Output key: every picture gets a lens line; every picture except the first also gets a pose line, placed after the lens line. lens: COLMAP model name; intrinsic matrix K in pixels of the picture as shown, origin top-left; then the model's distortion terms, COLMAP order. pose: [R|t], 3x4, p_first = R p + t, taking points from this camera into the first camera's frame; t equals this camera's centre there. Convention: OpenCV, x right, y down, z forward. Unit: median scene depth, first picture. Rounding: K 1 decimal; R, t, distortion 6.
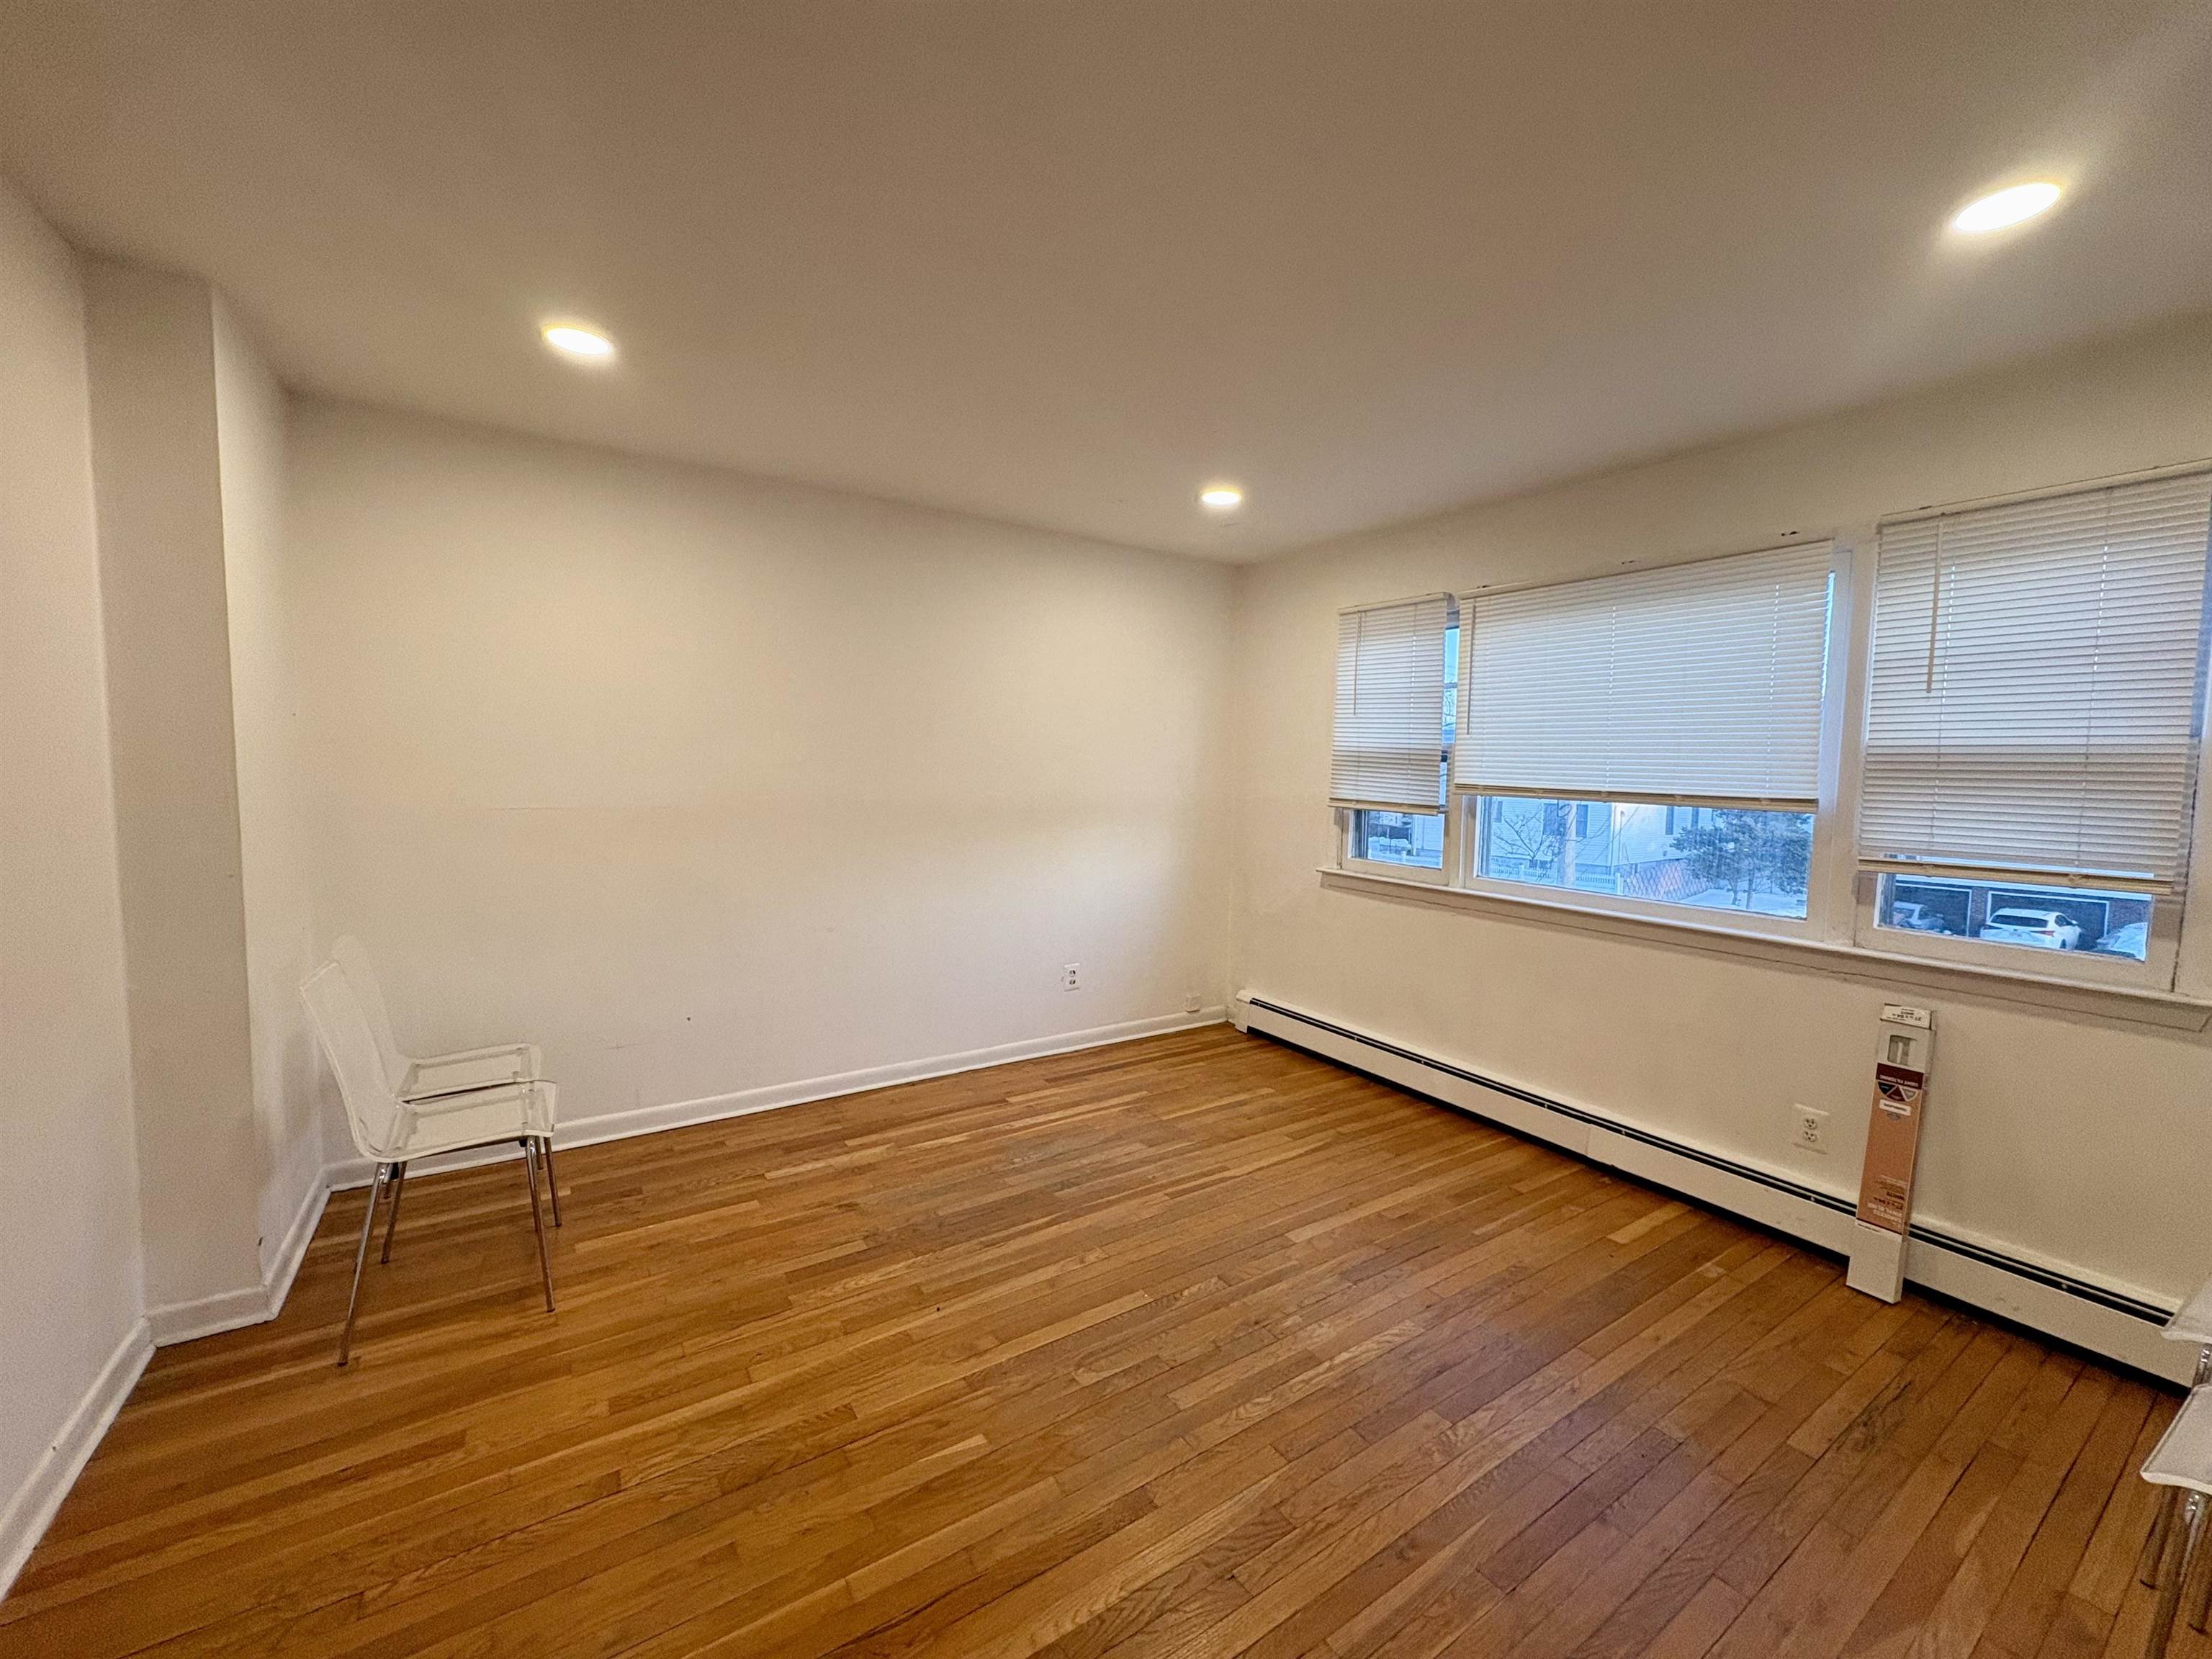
lens RADIAL K [[878.5, 0, 1106.6], [0, 878.5, 825.1], [0, 0, 1]] dist [0.002895, 0.000017]
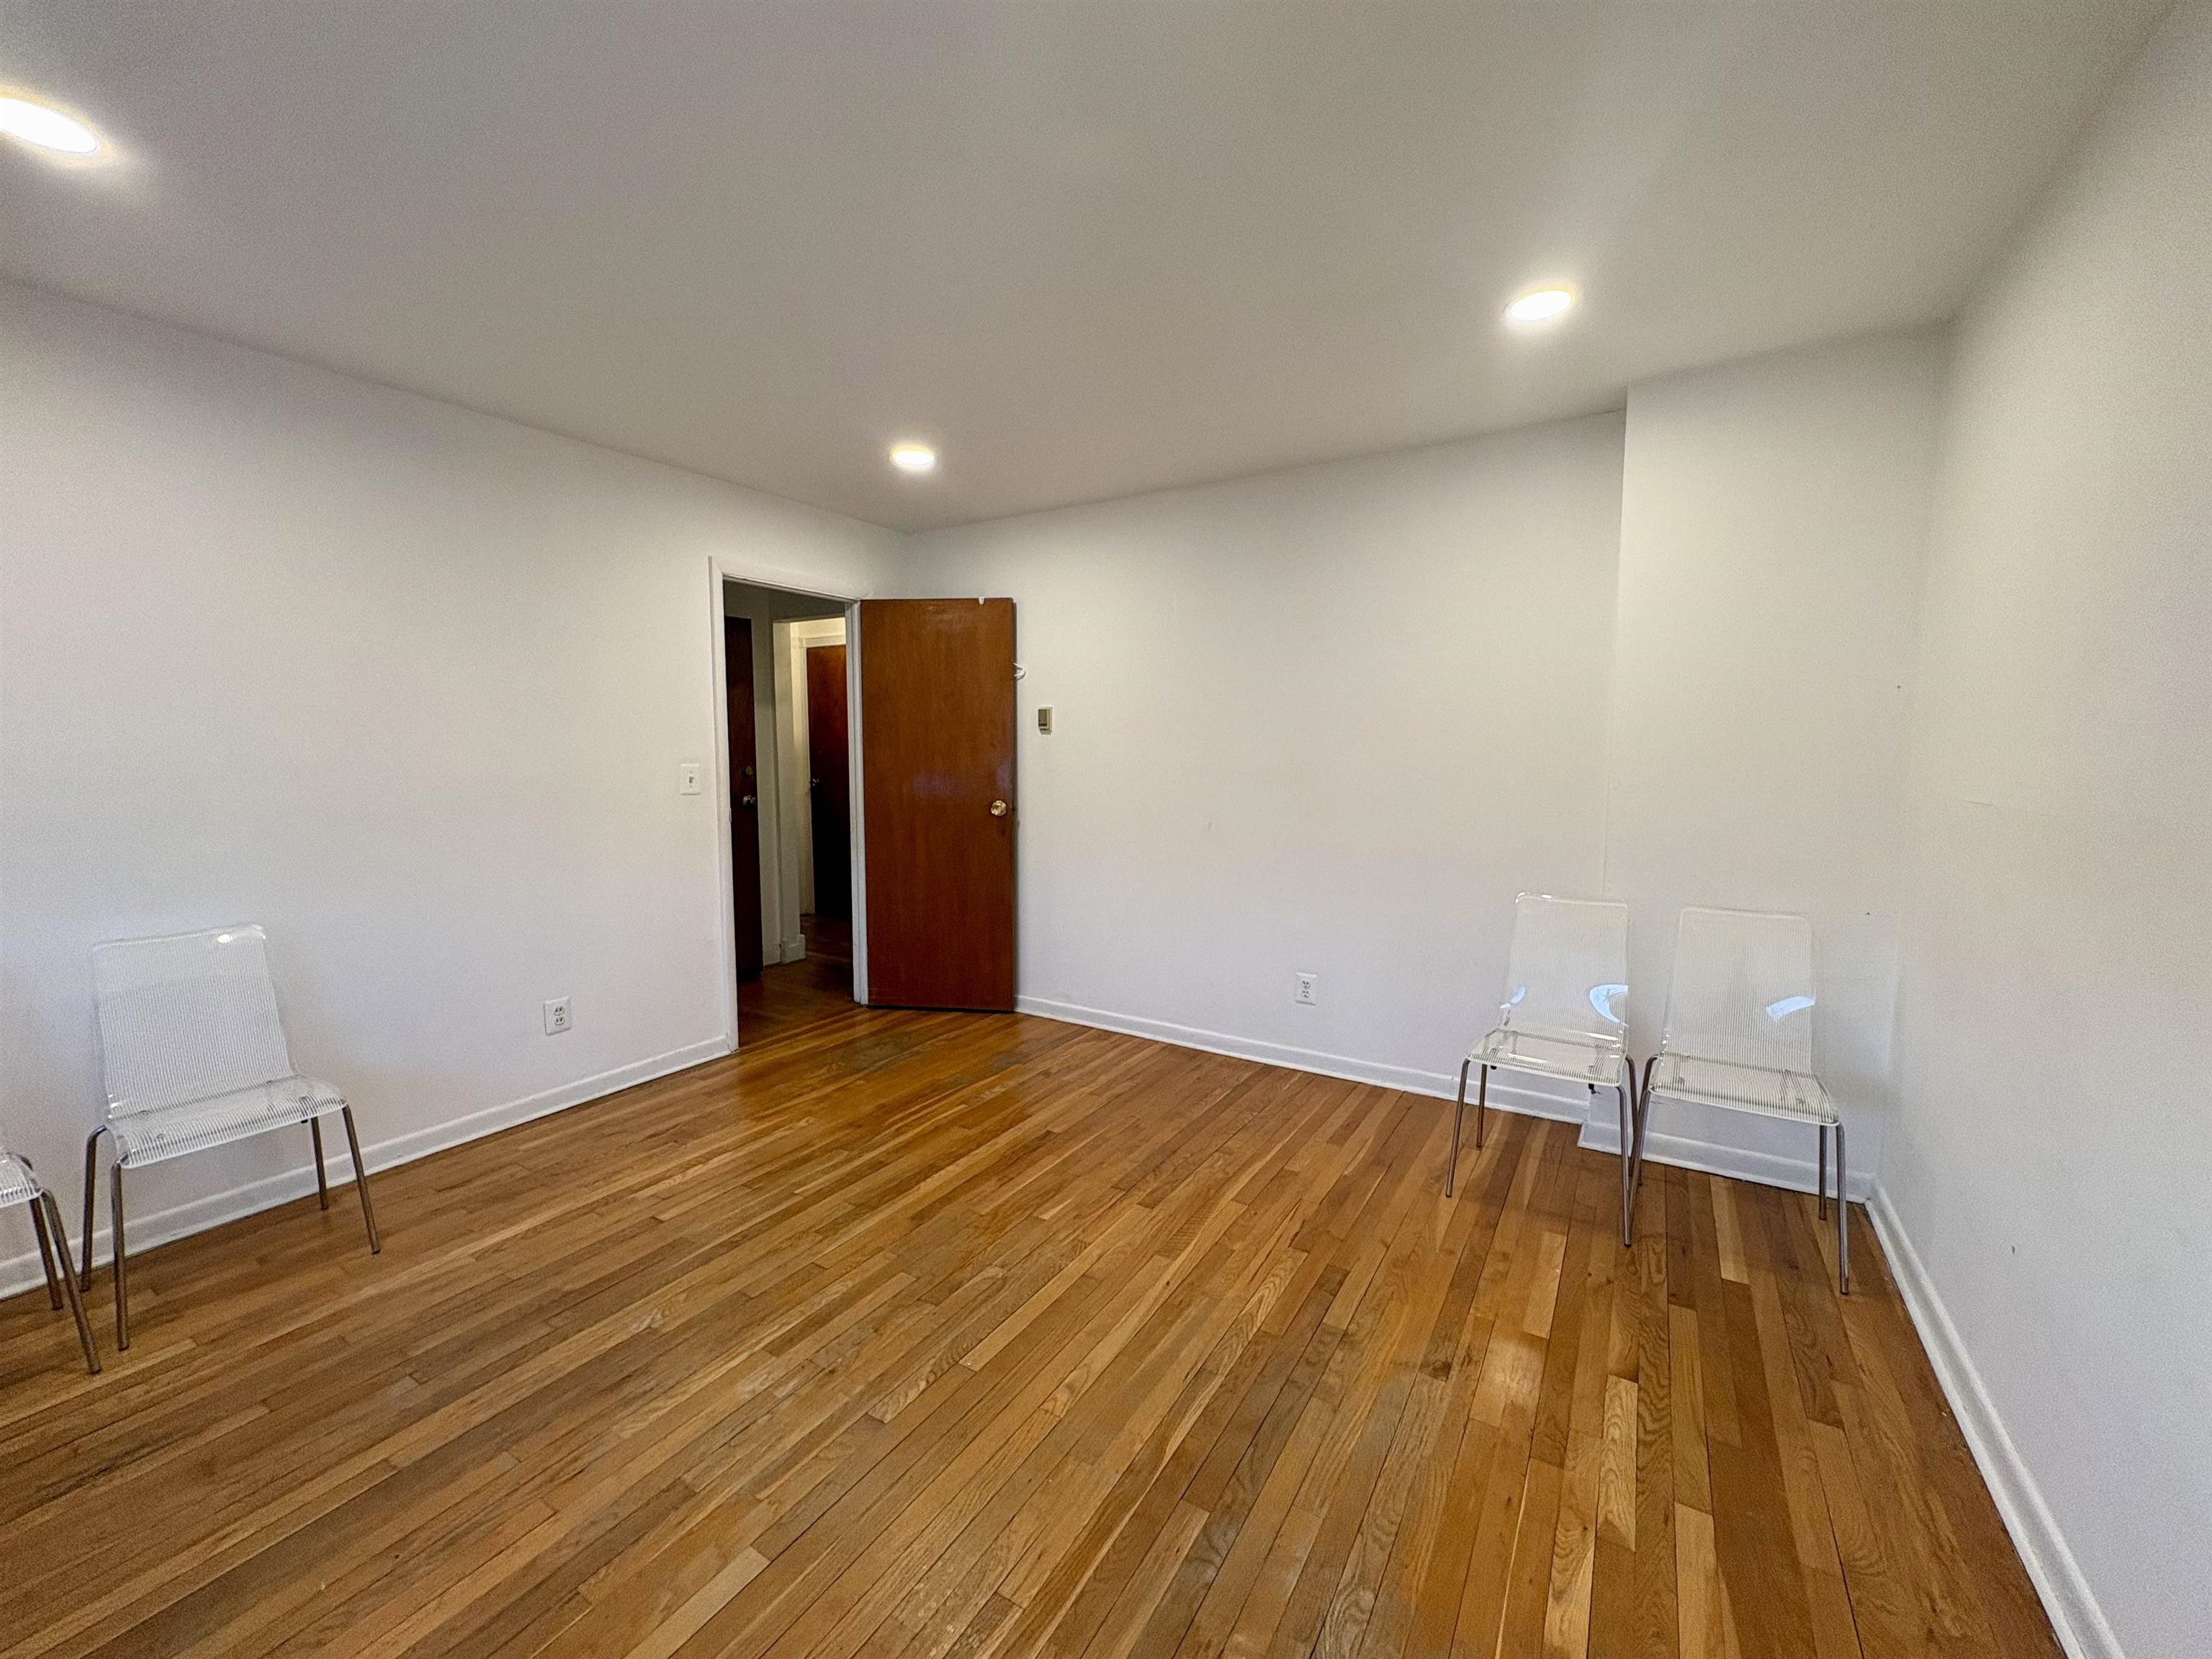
lens RADIAL K [[878.5, 0, 1108.4], [0, 878.5, 828.8], [0, 0, 1]] dist [0.002895, 0.000017]
pose [[-0.906388, 0.022553, -0.421844, 0.256281], [-0.042581, 0.988611, 0.144345, -0.084412], [0.420295, 0.148795, -0.895104, 1.668338]]
